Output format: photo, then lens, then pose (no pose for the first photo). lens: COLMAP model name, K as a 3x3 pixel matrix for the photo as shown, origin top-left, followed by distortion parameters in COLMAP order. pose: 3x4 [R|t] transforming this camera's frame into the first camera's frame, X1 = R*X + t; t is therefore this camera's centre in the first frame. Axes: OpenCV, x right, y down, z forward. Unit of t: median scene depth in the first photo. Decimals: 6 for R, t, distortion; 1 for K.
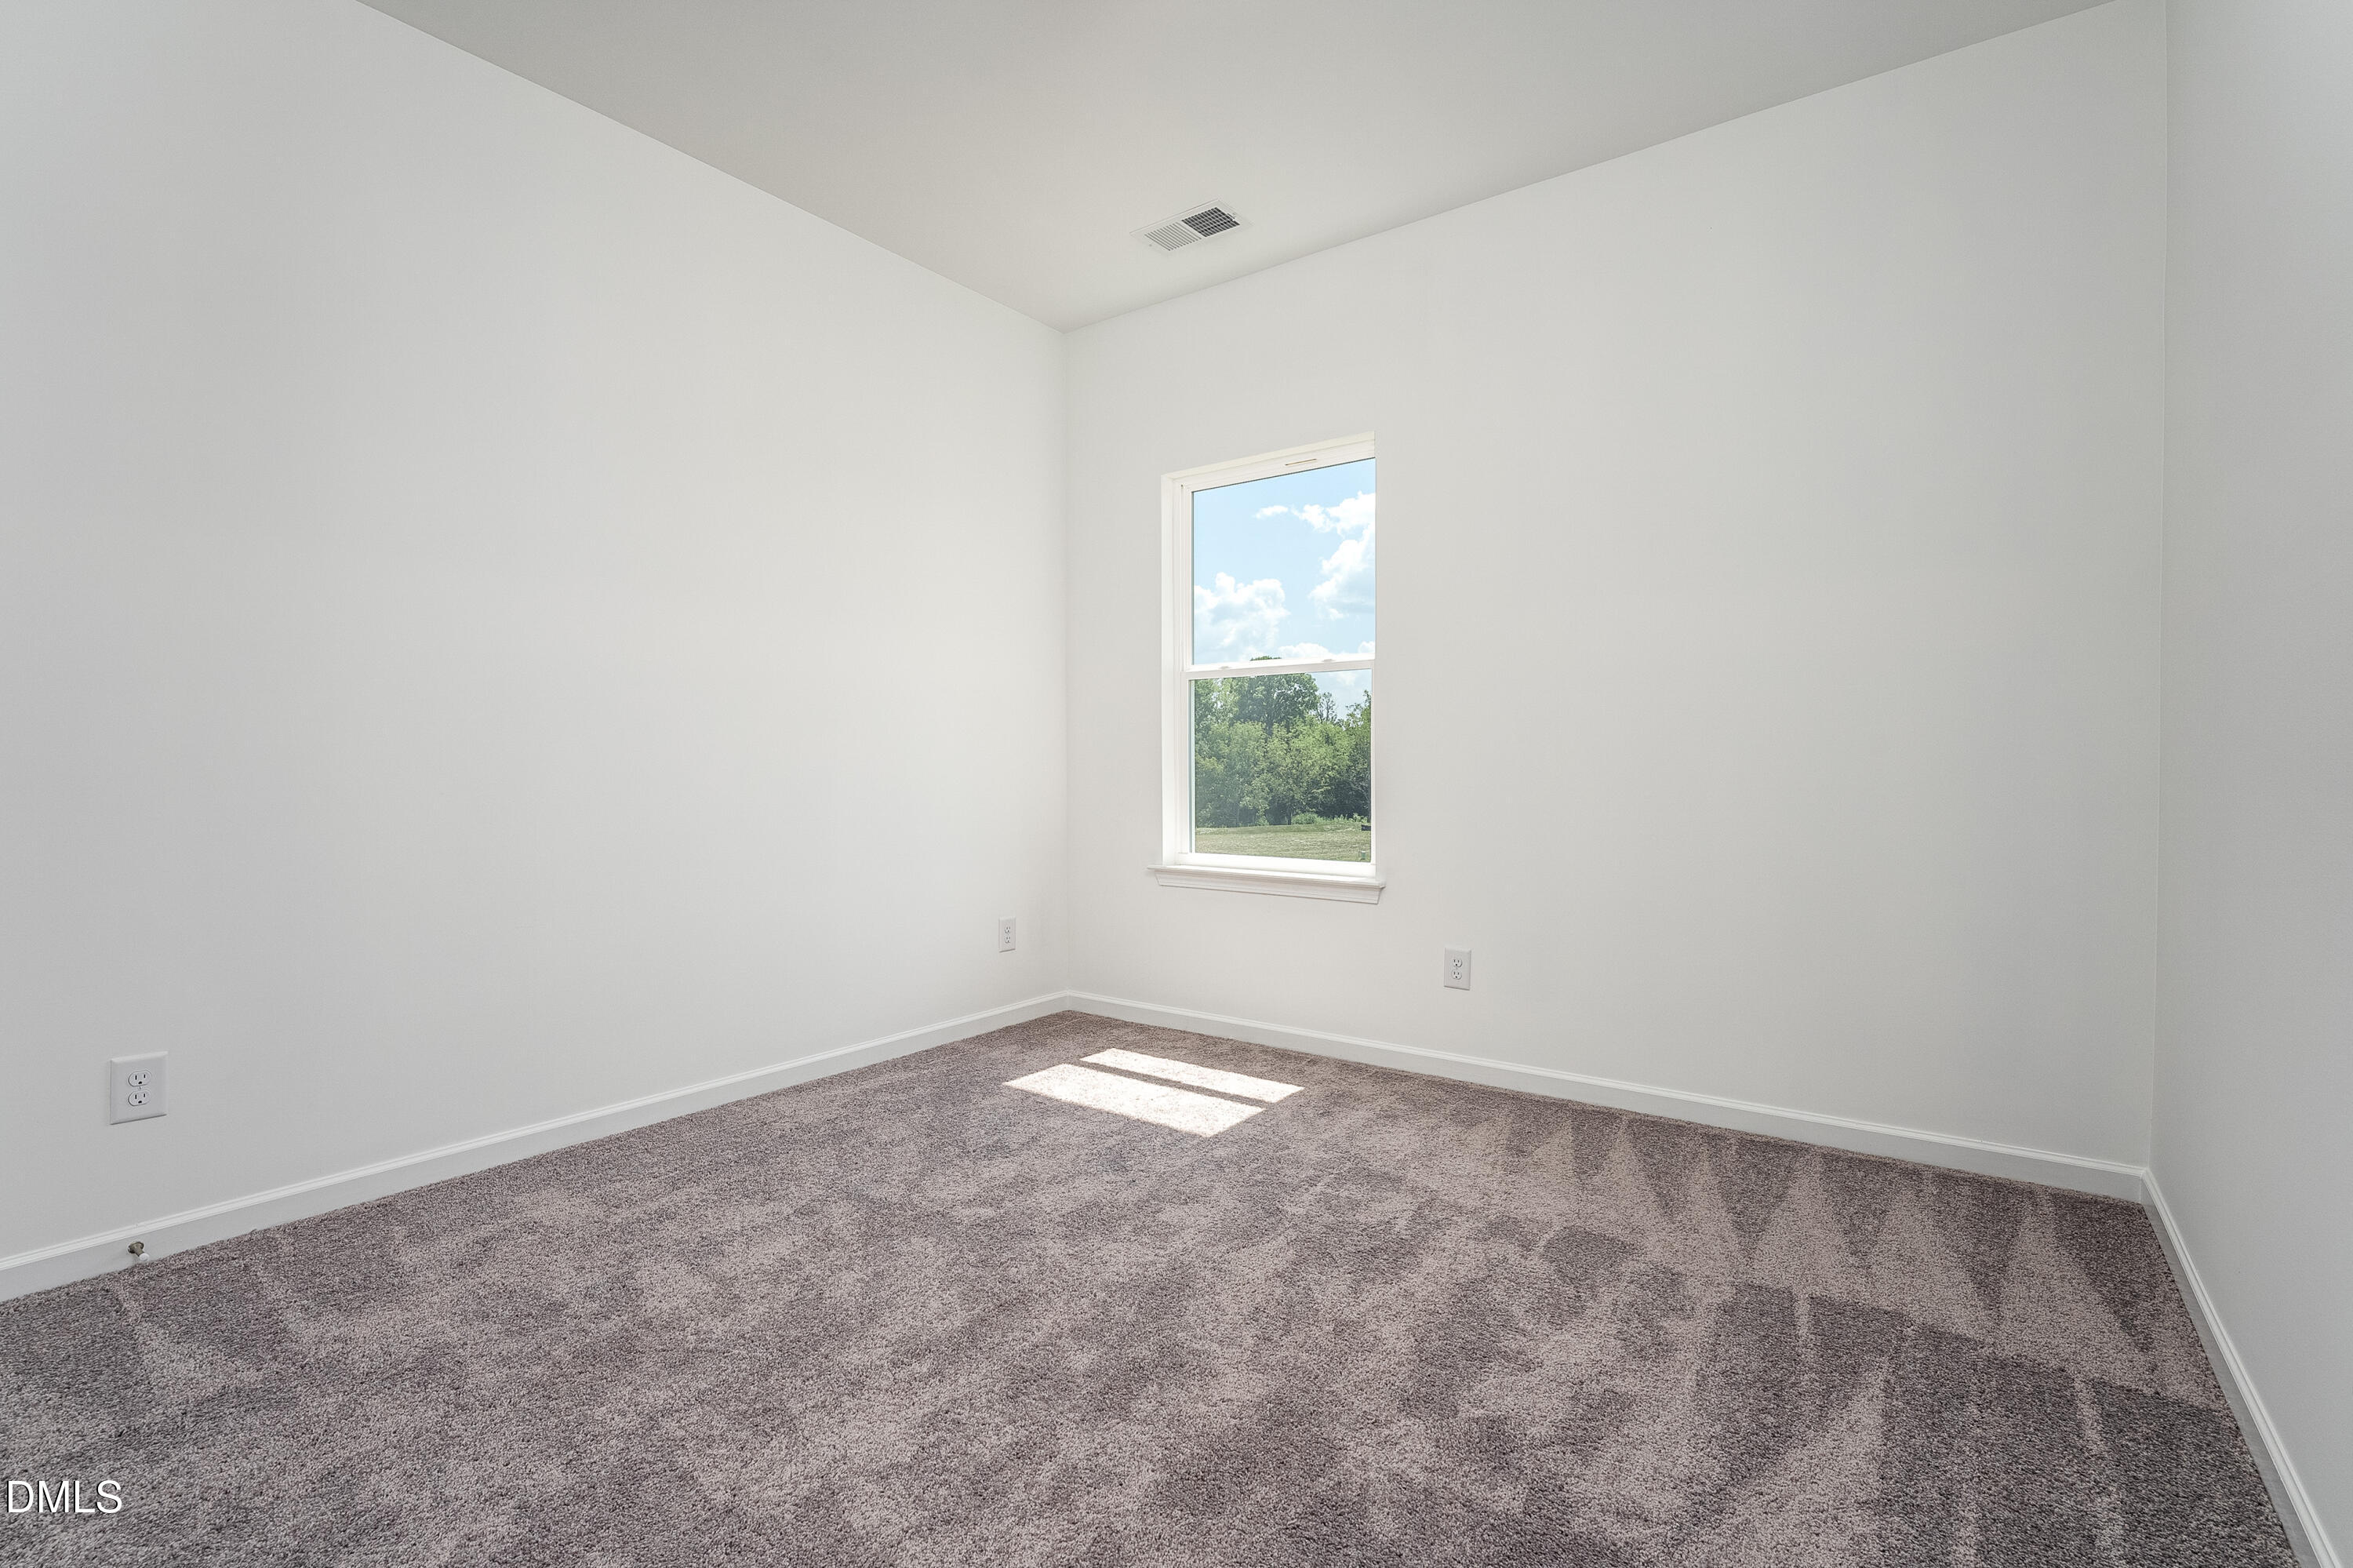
lens RADIAL K [[1069.2, 0, 1176.5], [0, 1069.2, 784.0], [0, 0, 1]] dist [0.000063, -0.000037]
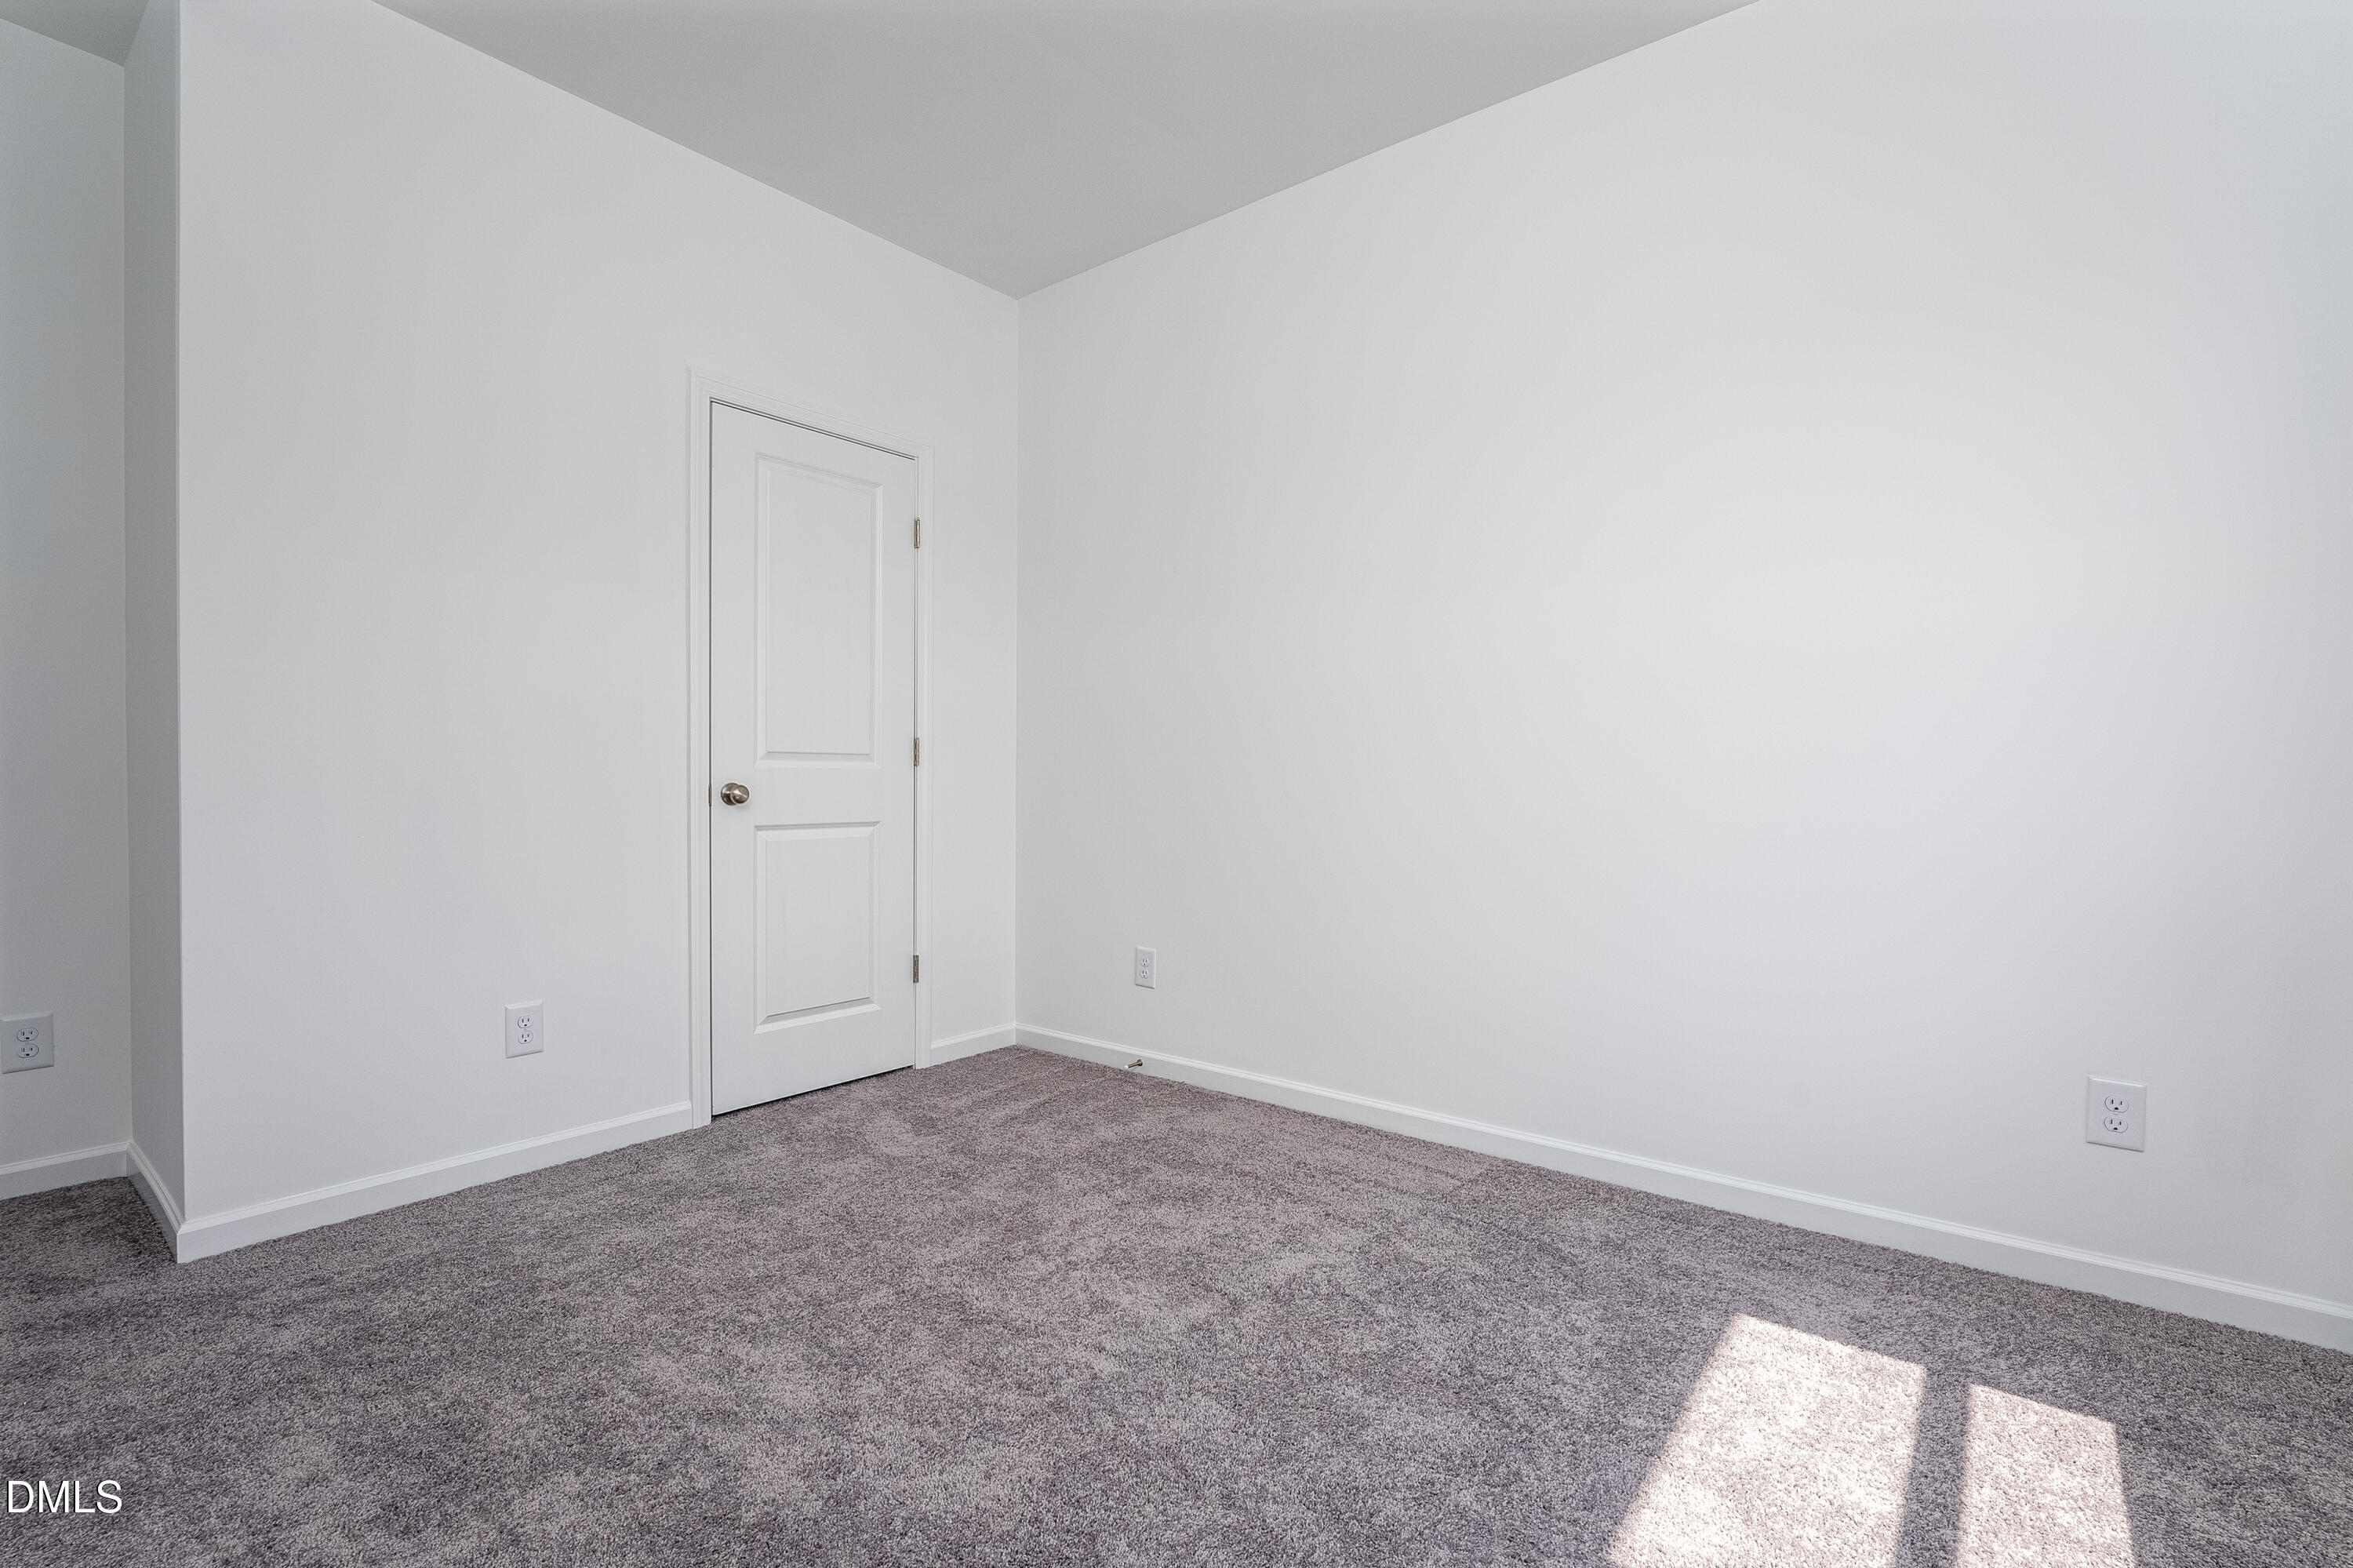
lens RADIAL K [[1069.2, 0, 1176.5], [0, 1069.2, 784.0], [0, 0, 1]] dist [0.000063, -0.000037]
pose [[-0.060859, -0.008419, -0.998111, 0.424890], [-0.025524, 0.999651, -0.006876, 0.004486], [0.997820, 0.025057, -0.061052, 0.699267]]
